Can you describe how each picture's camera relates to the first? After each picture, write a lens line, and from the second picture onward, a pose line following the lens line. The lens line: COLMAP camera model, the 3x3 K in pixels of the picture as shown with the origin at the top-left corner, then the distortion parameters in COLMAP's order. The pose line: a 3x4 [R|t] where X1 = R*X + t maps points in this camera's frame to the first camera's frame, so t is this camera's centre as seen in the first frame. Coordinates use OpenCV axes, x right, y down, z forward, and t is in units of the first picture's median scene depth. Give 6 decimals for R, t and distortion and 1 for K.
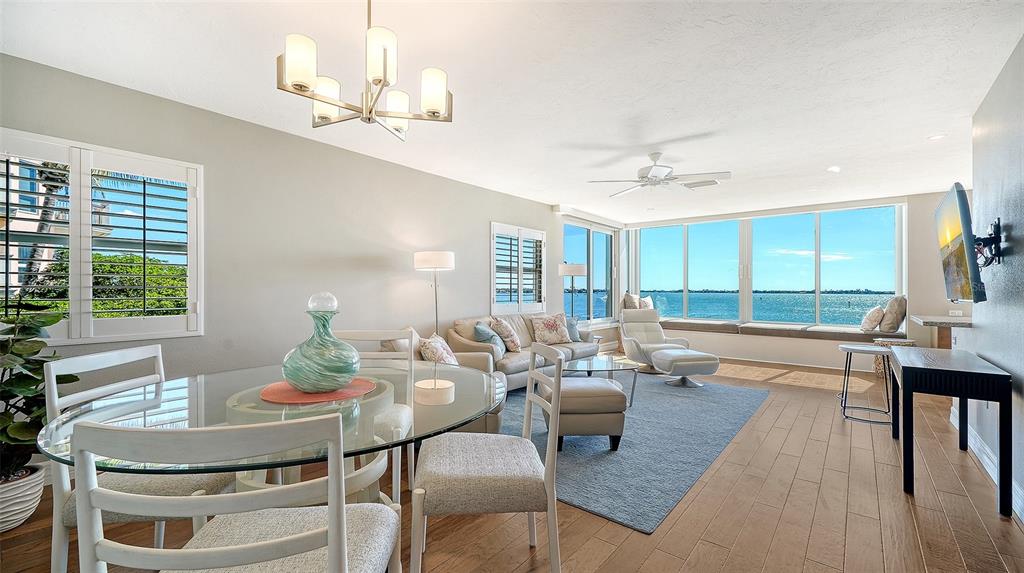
lens RADIAL K [[422.0, 0, 505.7], [0, 422.0, 290.8], [0, 0, 1]] dist [-0.002179, -0.000586]
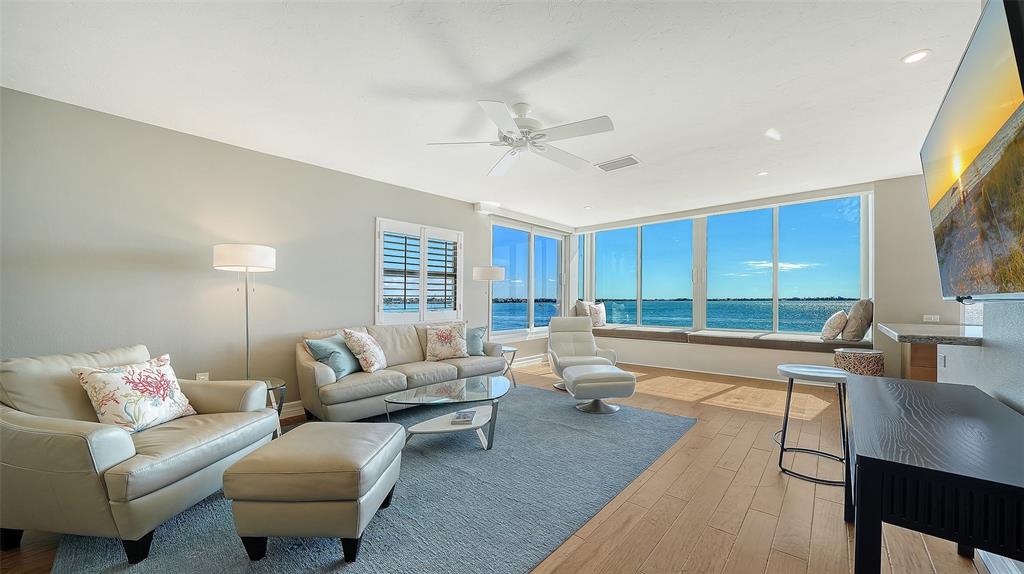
lens RADIAL K [[354.5, 0, 514.9], [0, 354.5, 305.6], [0, 0, 1]] dist [-0.011493, 0.000019]
pose [[0.999229, -0.008711, -0.038291, 0.352745], [0.009223, 0.999870, 0.013220, 0.013049], [0.038171, -0.013563, 0.999179, 0.365075]]
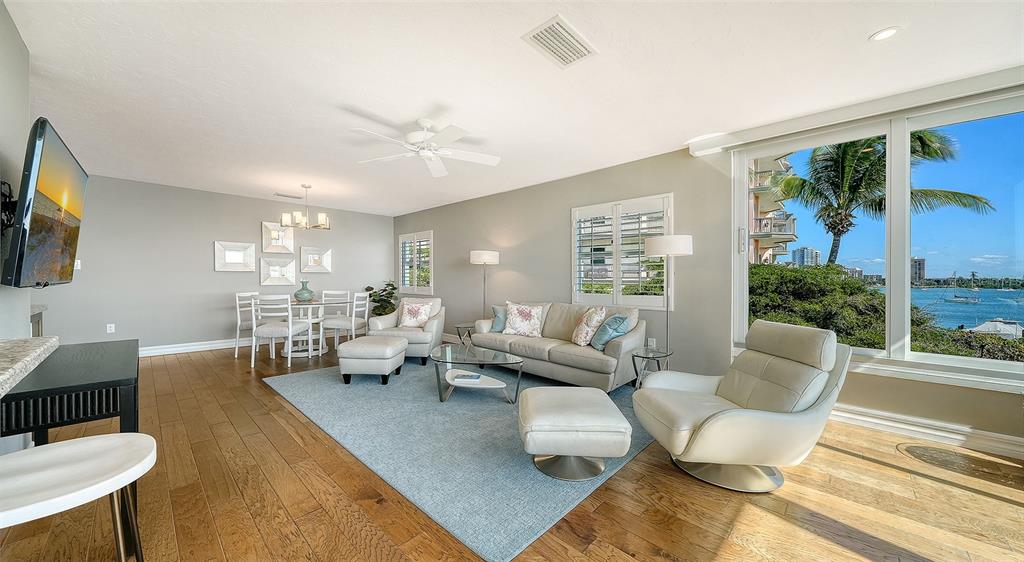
lens RADIAL K [[354.5, 0, 513.7], [0, 354.5, 280.3], [0, 0, 1]] dist [-0.011493, 0.000019]
pose [[-0.056907, 0.000704, -0.998379, 1.026264], [-0.007862, 0.999968, 0.001153, 0.005736], [0.998349, 0.007915, -0.056899, 1.160957]]
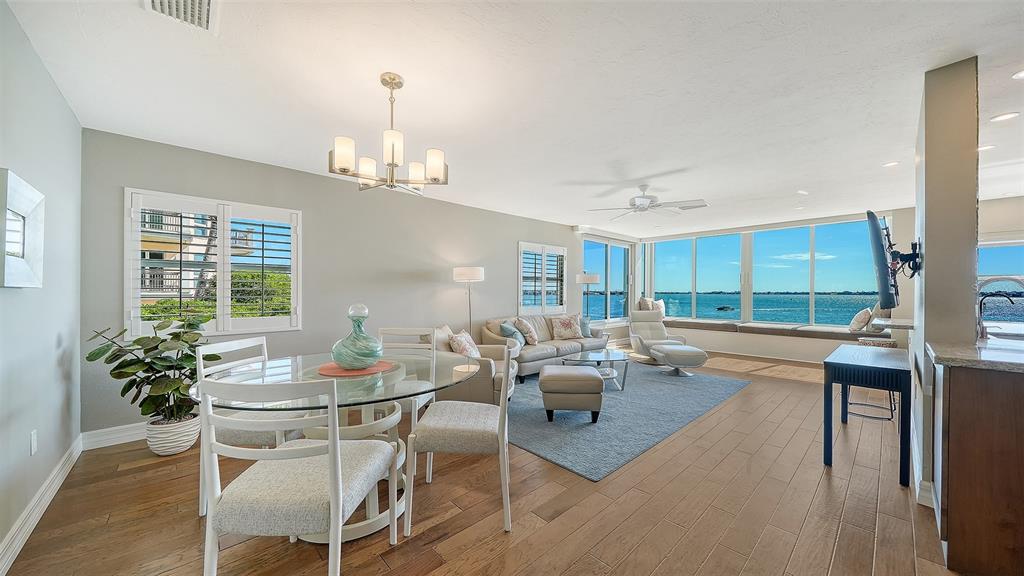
lens RADIAL K [[354.5, 0, 513.1], [0, 354.5, 291.9], [0, 0, 1]] dist [-0.011493, 0.000019]
pose [[0.992392, -0.002519, -0.123090, 0.101629], [0.002225, 0.999994, -0.002534, -0.012936], [0.123095, 0.002240, 0.992392, -0.071644]]
